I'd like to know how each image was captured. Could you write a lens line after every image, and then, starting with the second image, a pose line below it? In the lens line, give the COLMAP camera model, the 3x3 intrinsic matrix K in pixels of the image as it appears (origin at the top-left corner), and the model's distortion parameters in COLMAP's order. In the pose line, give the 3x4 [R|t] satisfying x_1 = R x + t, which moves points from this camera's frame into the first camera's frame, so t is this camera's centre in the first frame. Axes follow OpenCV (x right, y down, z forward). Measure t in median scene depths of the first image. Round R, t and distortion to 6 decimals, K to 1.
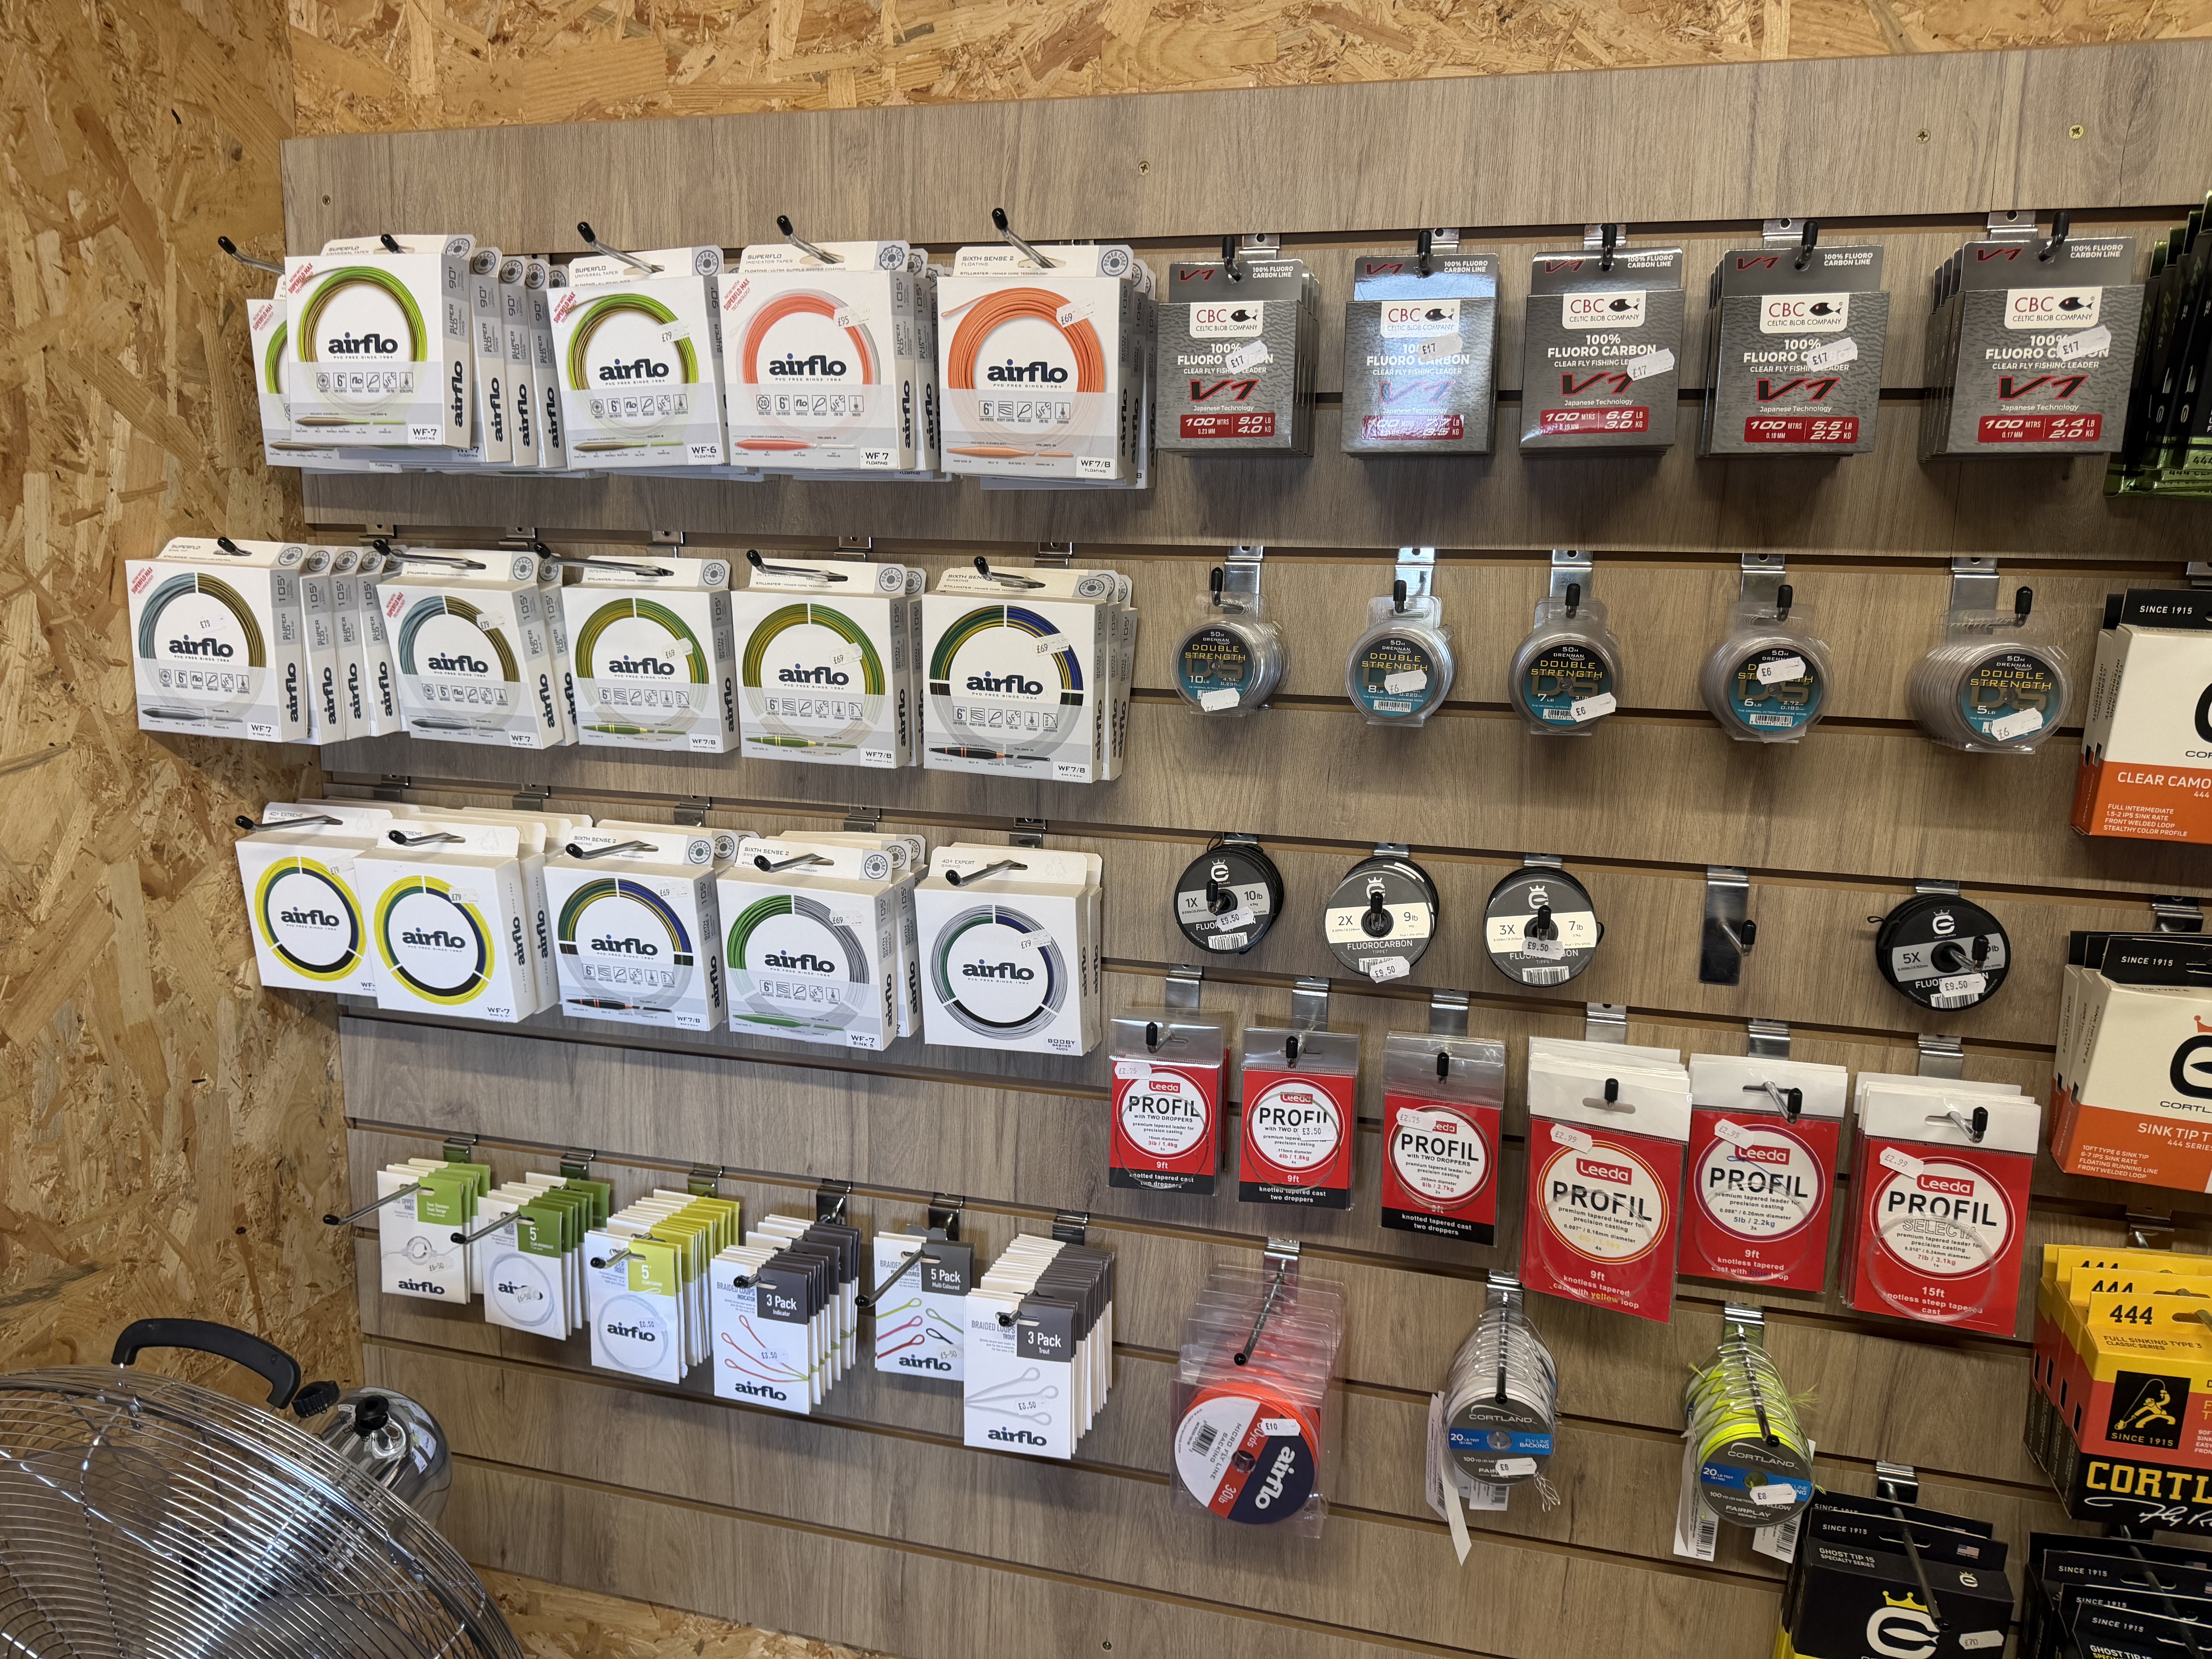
lens RADIAL K [[1559.3, 0, 1105.2], [0, 1559.3, 833.2], [0, 0, 1]] dist [0.005765, -0.009287]
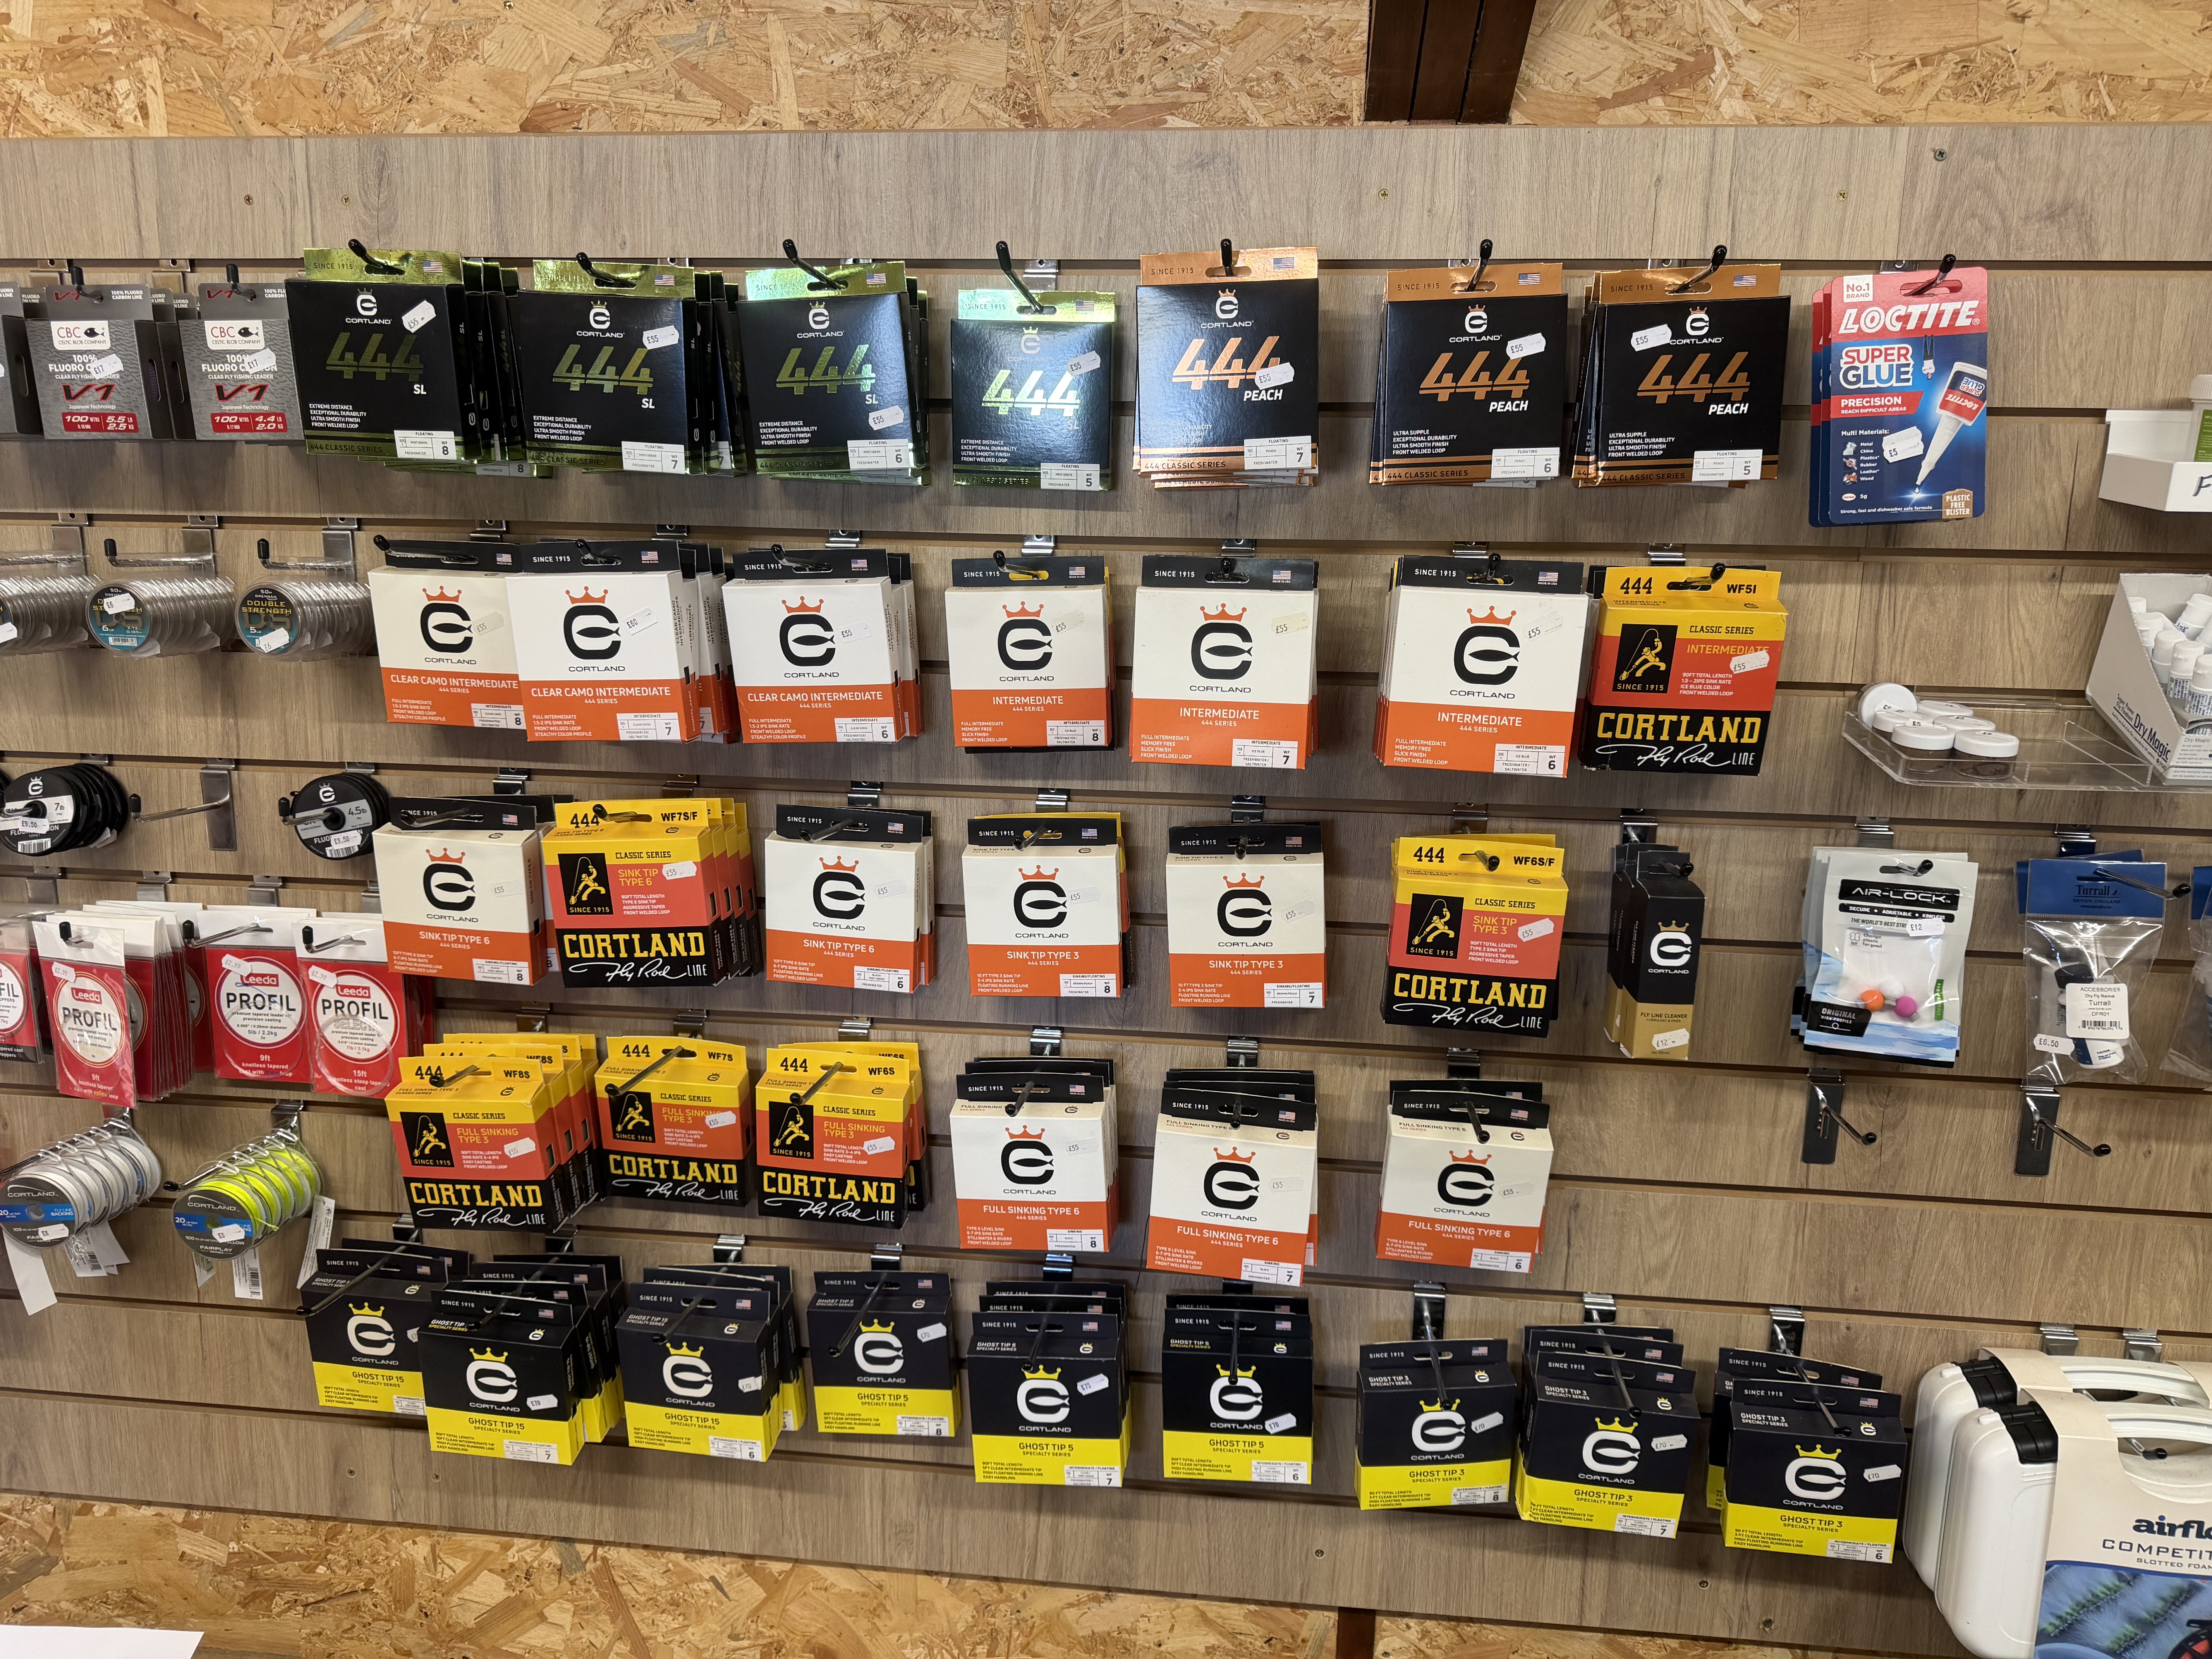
lens RADIAL K [[1559.2, 0, 1107.0], [0, 1559.2, 821.9], [0, 0, 1]] dist [0.002696, -0.007523]
pose [[0.987576, -0.035305, 0.153123, 0.973384], [0.033125, 0.999311, 0.016767, 0.080318], [-0.153610, -0.011486, 0.988065, -0.408237]]
